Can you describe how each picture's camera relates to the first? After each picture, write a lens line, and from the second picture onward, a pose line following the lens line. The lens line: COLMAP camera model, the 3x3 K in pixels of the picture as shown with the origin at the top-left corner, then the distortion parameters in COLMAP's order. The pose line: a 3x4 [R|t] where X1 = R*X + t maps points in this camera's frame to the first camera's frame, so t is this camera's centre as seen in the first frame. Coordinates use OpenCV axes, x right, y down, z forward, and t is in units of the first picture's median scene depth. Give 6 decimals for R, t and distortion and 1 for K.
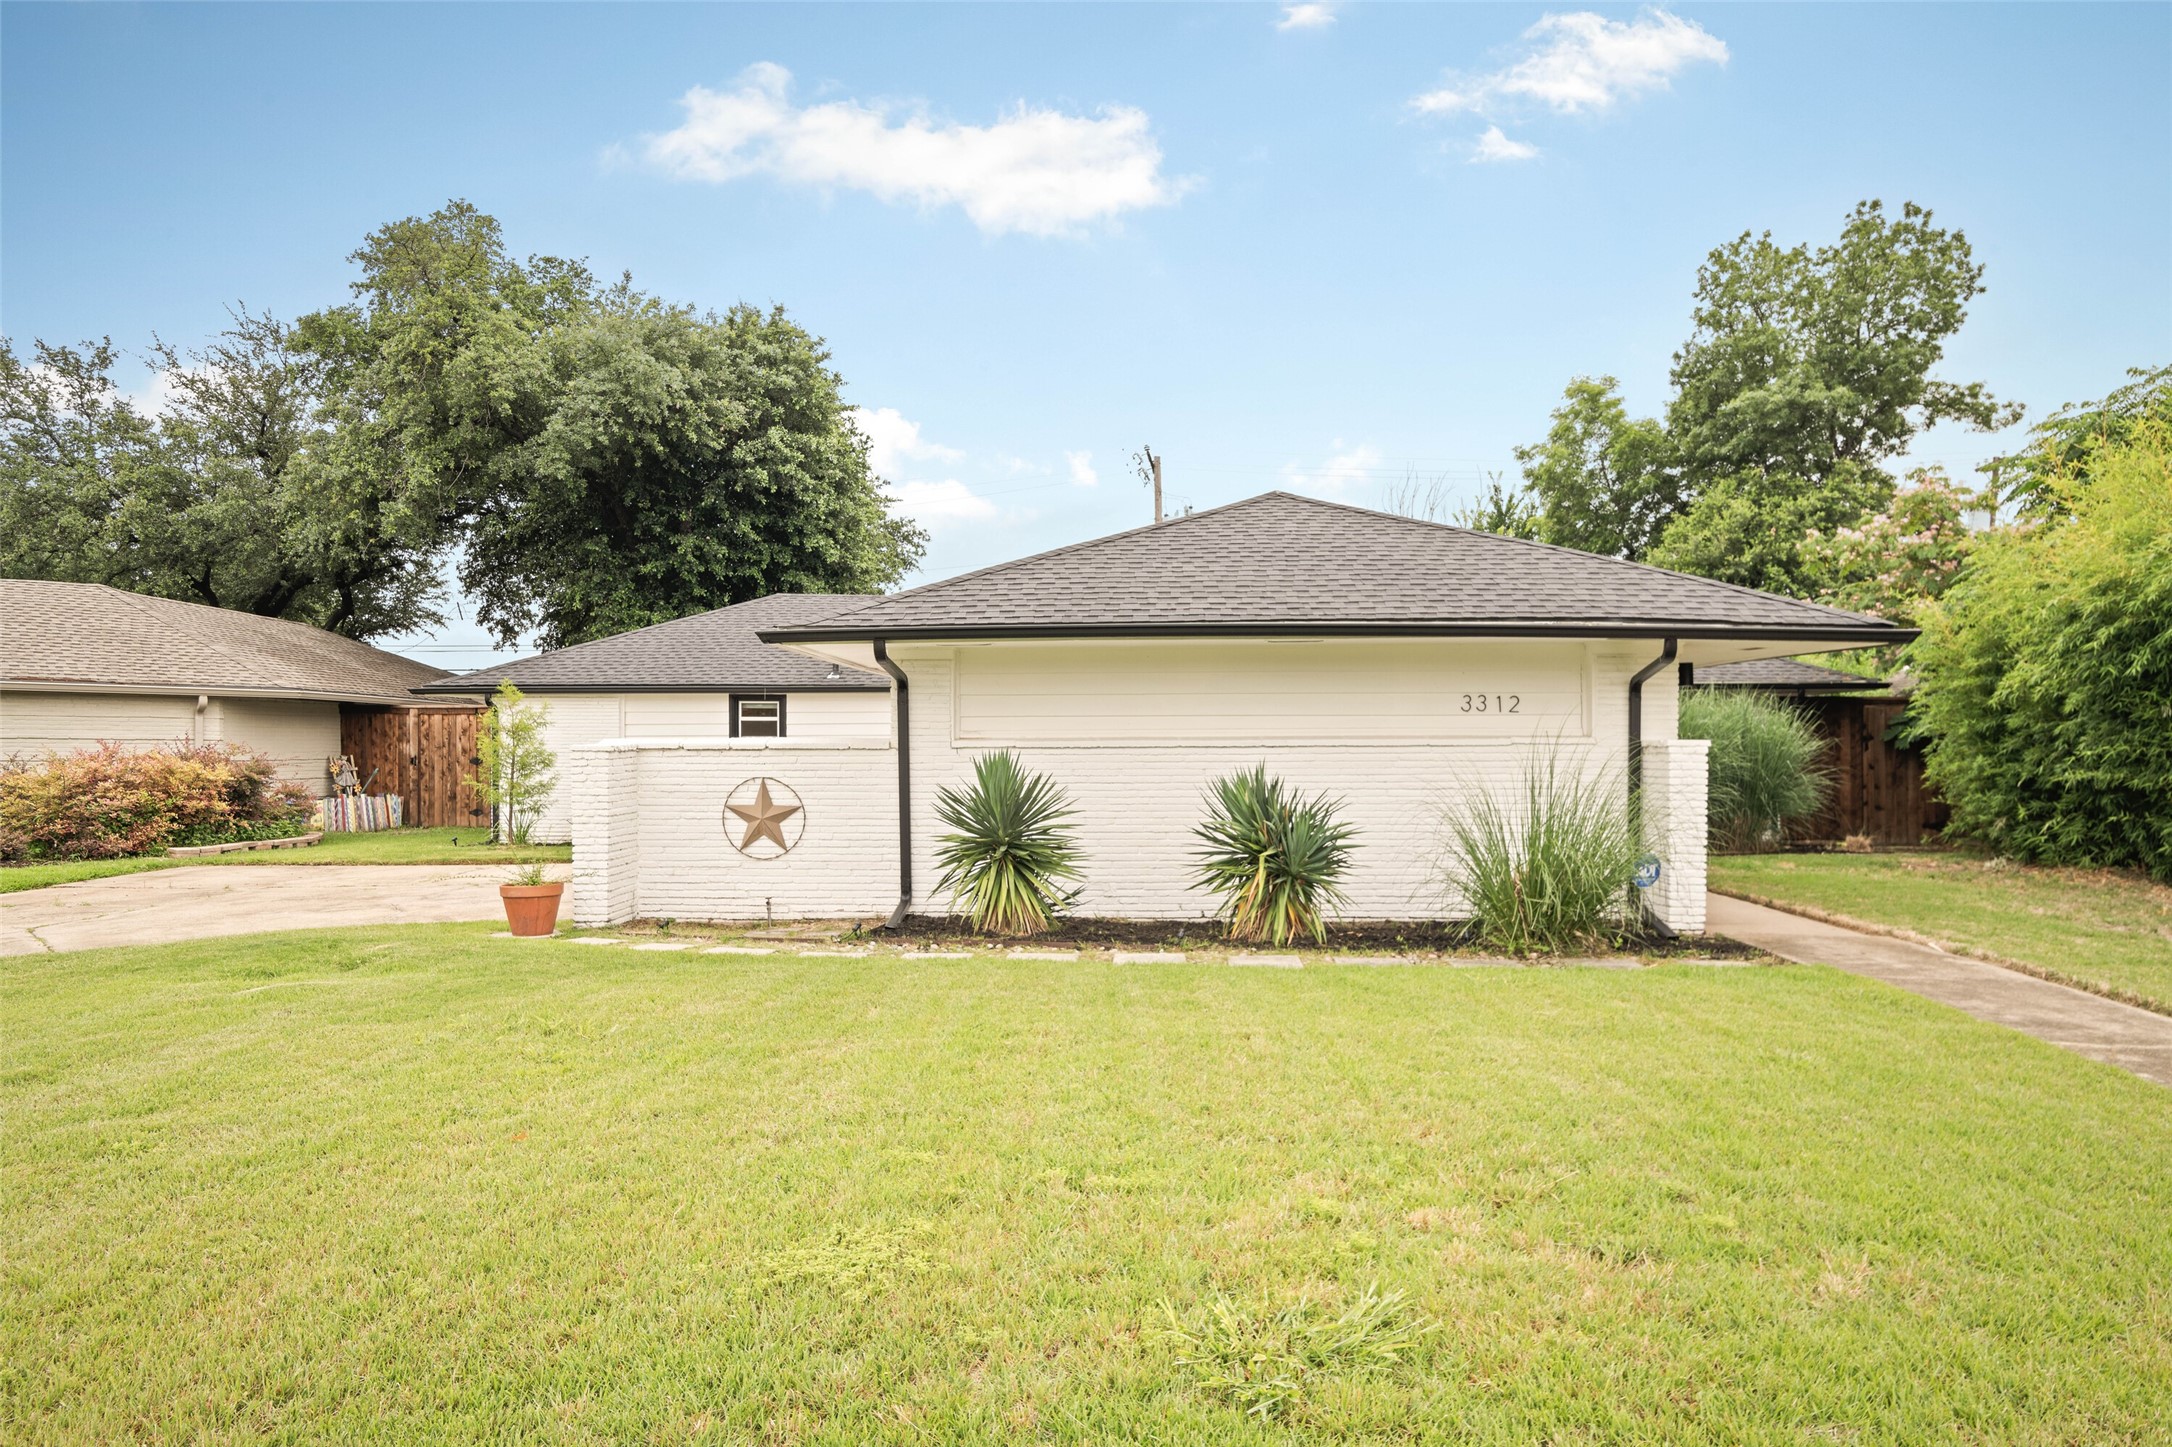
lens RADIAL K [[1500.9, 0, 1093.5], [0, 1500.9, 728.9], [0, 0, 1]] dist [0.015726, 0.001904]
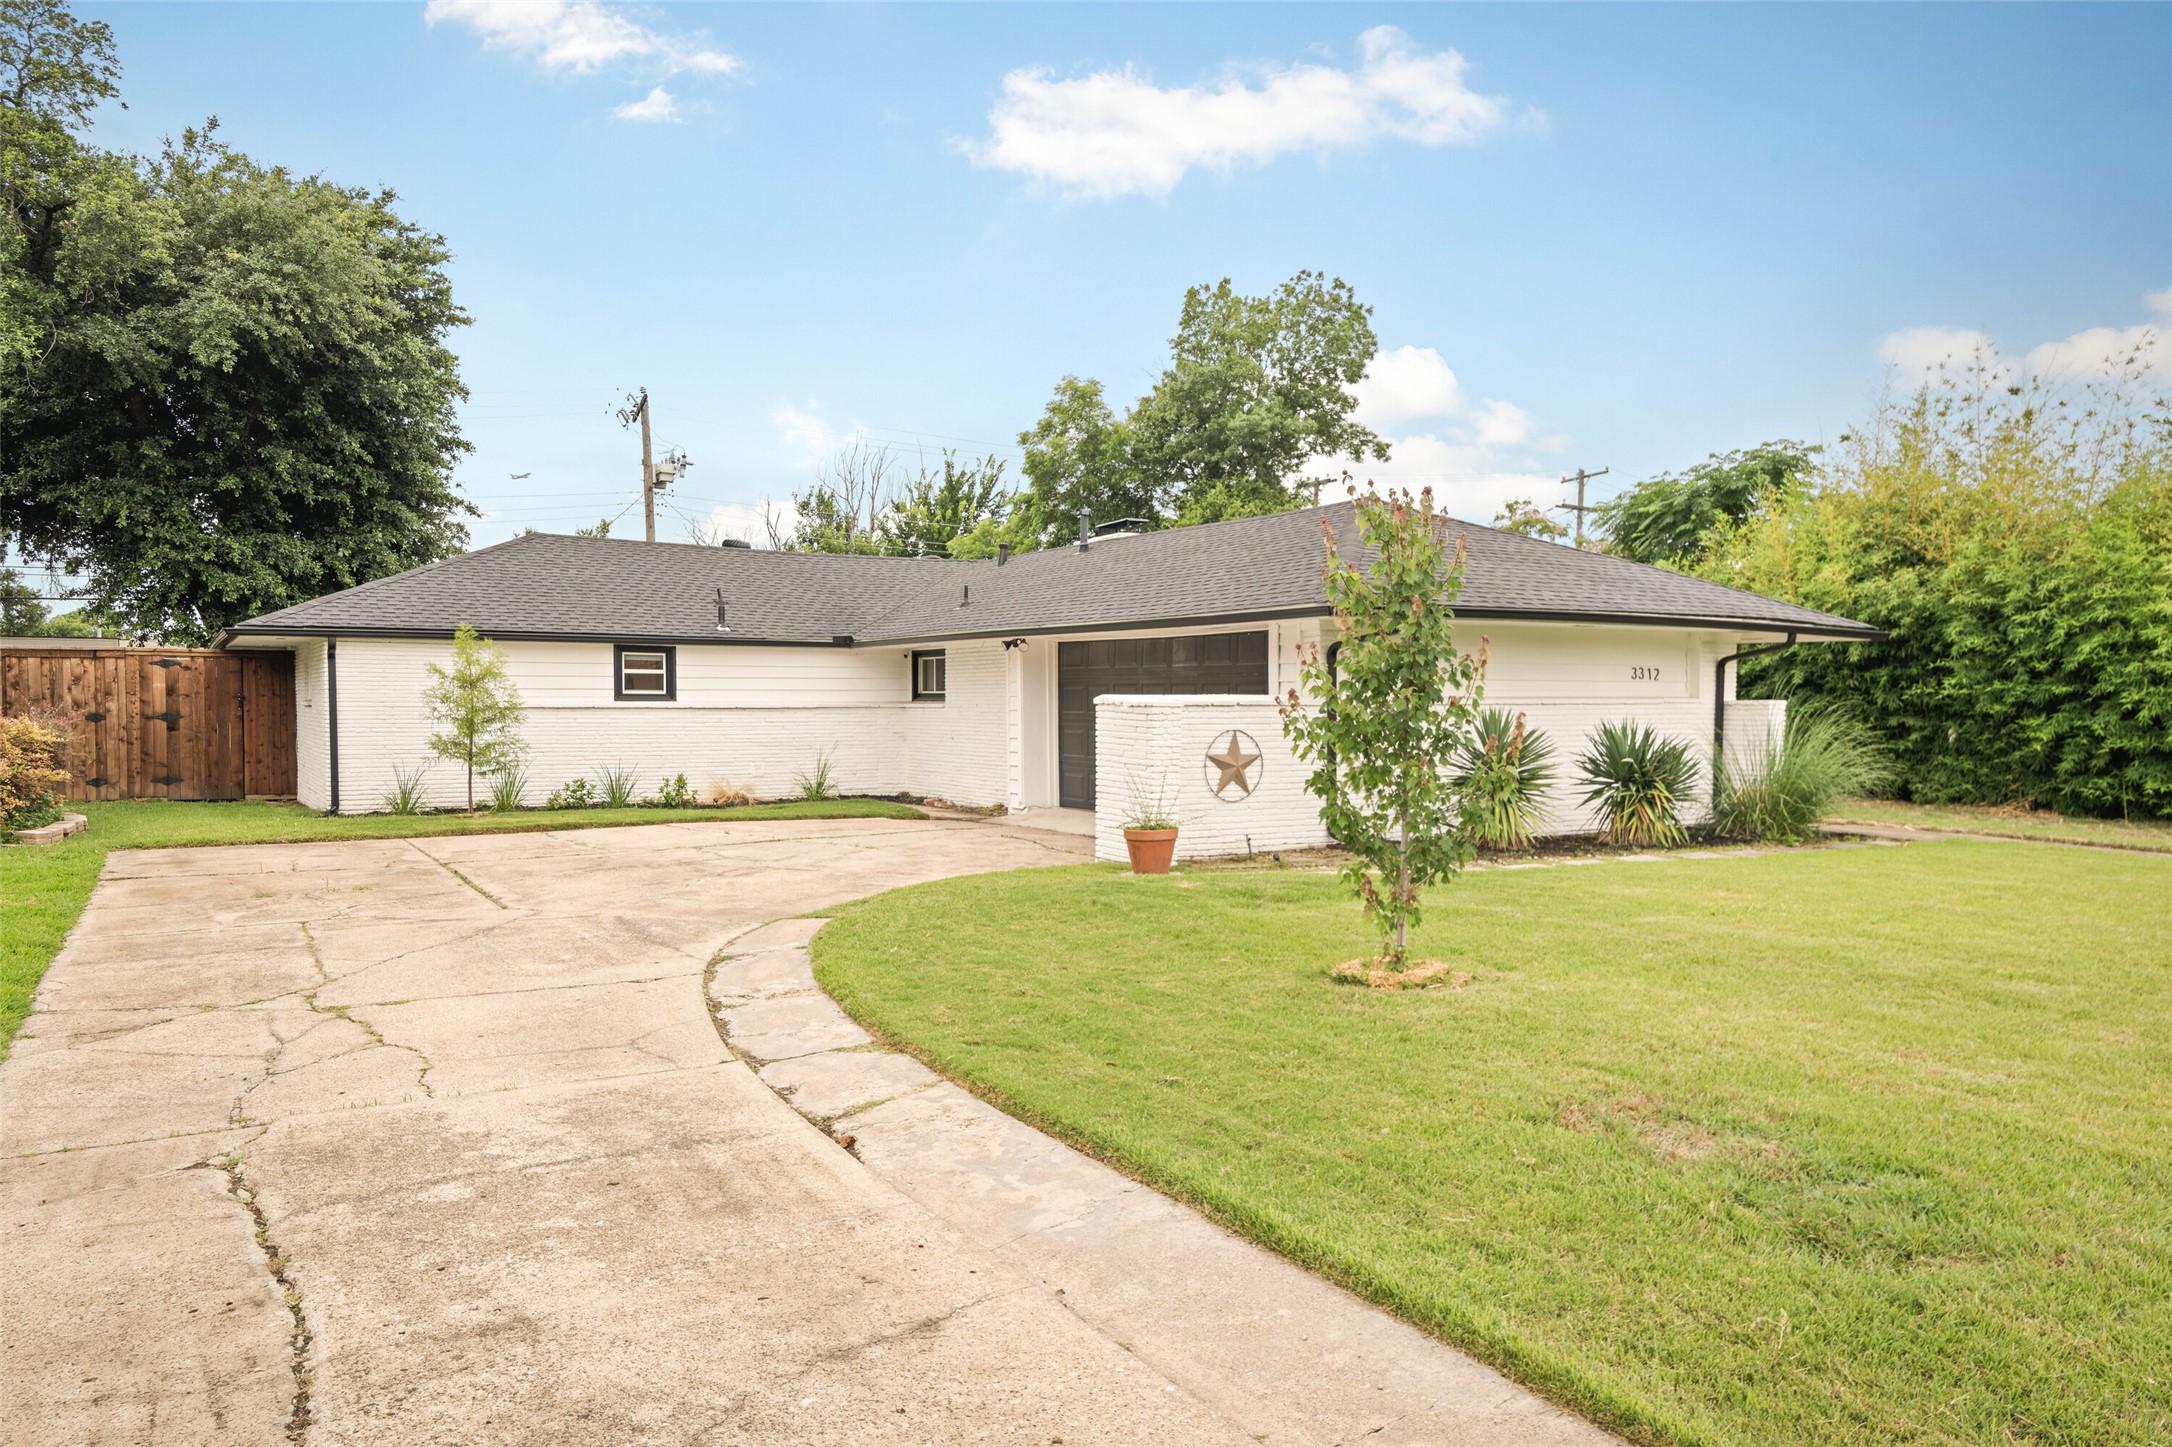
lens RADIAL K [[1500.9, 0, 1093.8], [0, 1500.9, 733.3], [0, 0, 1]] dist [0.015726, 0.001904]
pose [[0.834890, -0.008523, 0.550351, -0.479991], [-0.009682, 0.999498, 0.030167, 0.000800], [-0.550332, -0.030515, 0.834388, 0.056747]]
